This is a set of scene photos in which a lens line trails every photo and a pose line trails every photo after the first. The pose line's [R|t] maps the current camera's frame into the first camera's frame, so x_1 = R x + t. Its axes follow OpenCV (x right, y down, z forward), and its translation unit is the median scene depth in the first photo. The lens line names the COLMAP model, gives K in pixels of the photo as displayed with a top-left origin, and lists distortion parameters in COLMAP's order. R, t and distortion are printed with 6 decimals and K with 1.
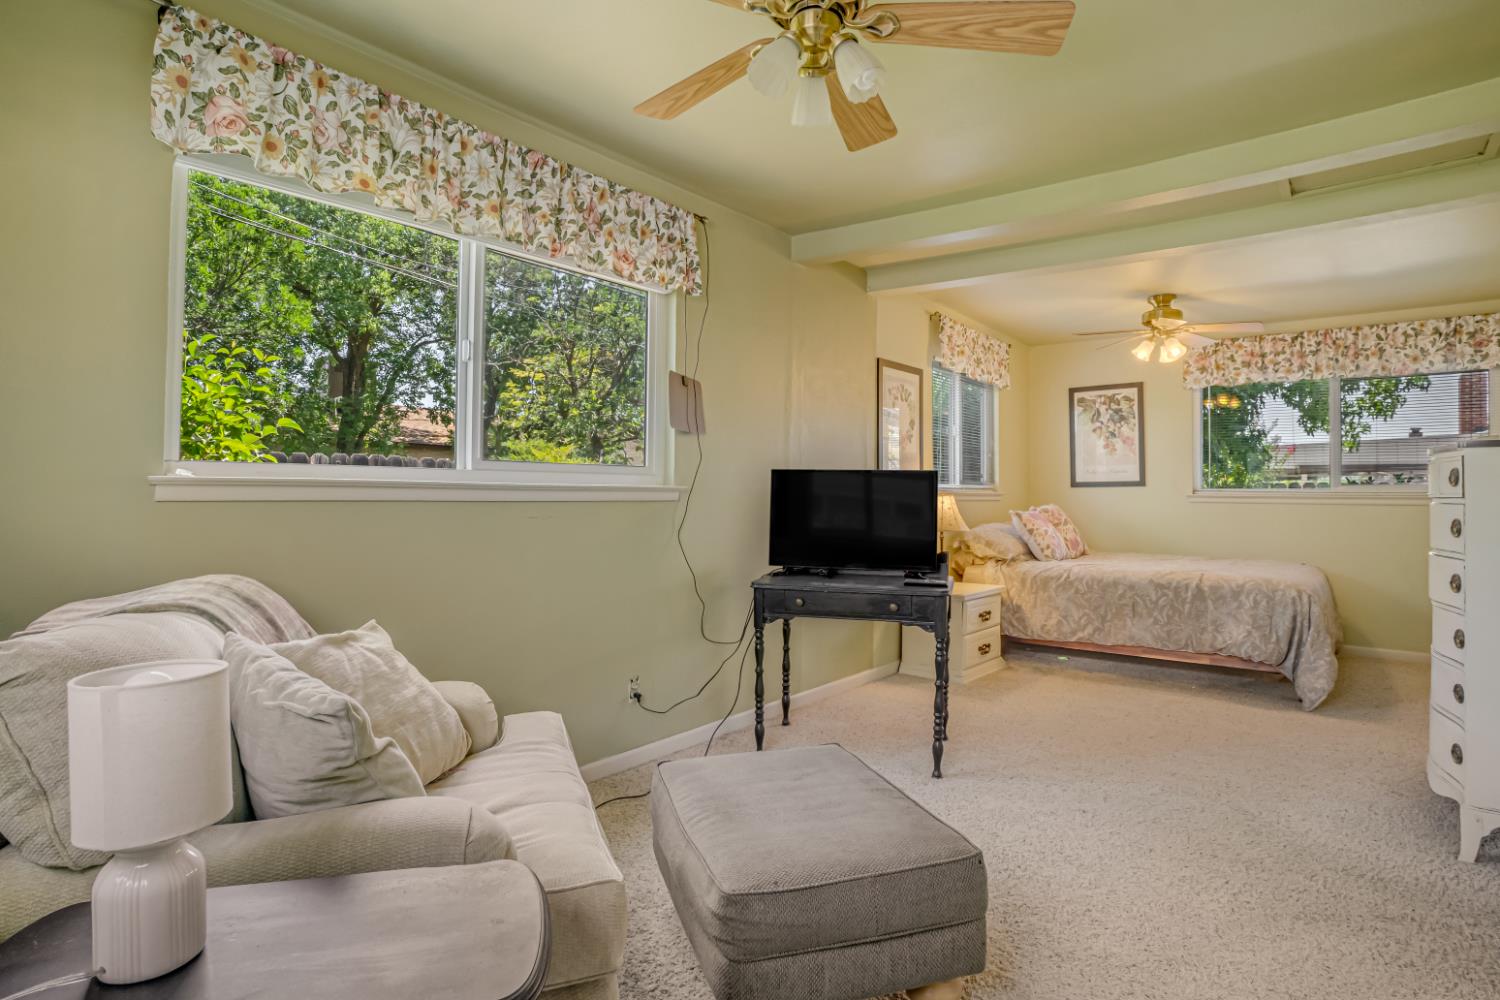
lens RADIAL K [[745.4, 0, 744.3], [0, 745.4, 496.4], [0, 0, 1]] dist [-0.089924, 0.029411]
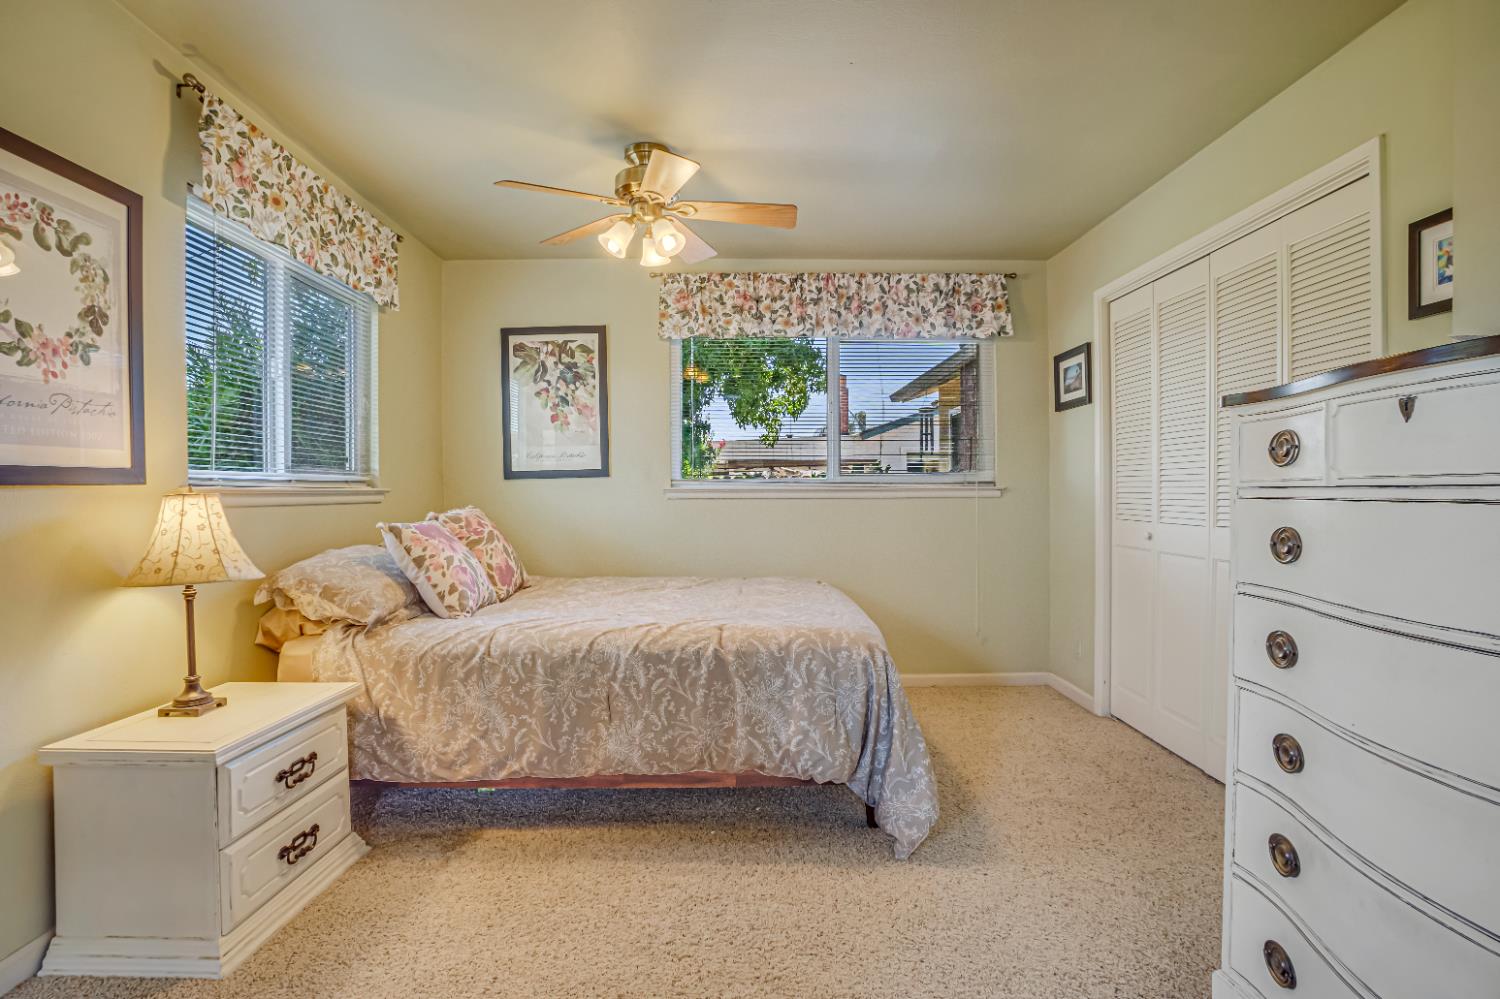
lens RADIAL K [[766.4, 0, 744.1], [0, 766.4, 485.8], [0, 0, 1]] dist [-0.078249, 0.036606]
pose [[0.765552, -0.008040, 0.643324, 0.222720], [0.014880, 0.999876, -0.005211, 0.000024], [-0.643202, 0.013562, 0.765576, 0.442579]]
